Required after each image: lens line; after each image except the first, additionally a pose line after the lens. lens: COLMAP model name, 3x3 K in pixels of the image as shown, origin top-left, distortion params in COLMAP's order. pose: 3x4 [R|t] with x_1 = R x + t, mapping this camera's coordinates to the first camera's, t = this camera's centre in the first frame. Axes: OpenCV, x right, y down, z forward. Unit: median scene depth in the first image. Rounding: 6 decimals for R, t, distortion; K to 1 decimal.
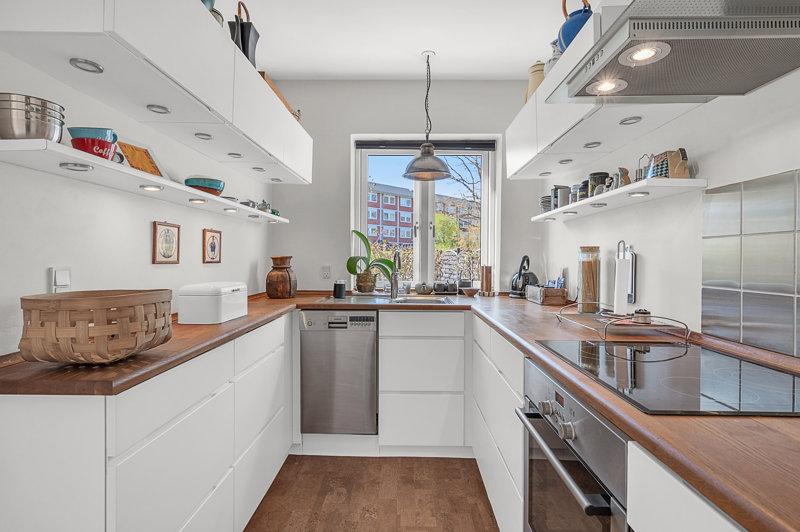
lens RADIAL K [[395.5, 0, 401.7], [0, 395.5, 261.2], [0, 0, 1]] dist [-0.001089, -0.000062]
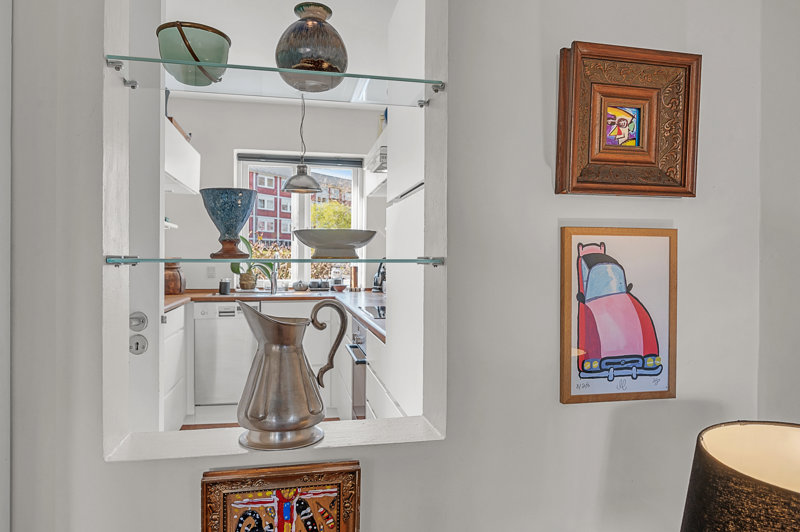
lens RADIAL K [[525.0, 0, 400.8], [0, 525.0, 257.7], [0, 0, 1]] dist [-0.003085, -0.000528]
pose [[0.975854, -0.000756, 0.218420, 0.008651], [0.003644, 0.999911, -0.012820, 0.008277], [-0.218391, 0.013306, 0.975771, -0.605450]]
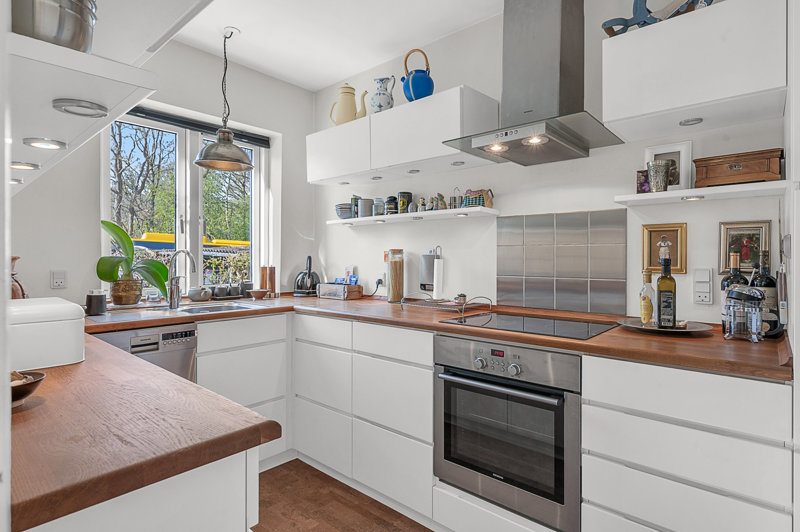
lens RADIAL K [[422.0, 0, 401.3], [0, 422.0, 256.8], [0, 0, 1]] dist [-0.002129, -0.000210]
pose [[0.652404, -0.001416, 0.757870, -0.386761], [0.006956, 0.999967, -0.004119, -0.005770], [-0.757839, 0.007959, 0.652393, 0.083238]]
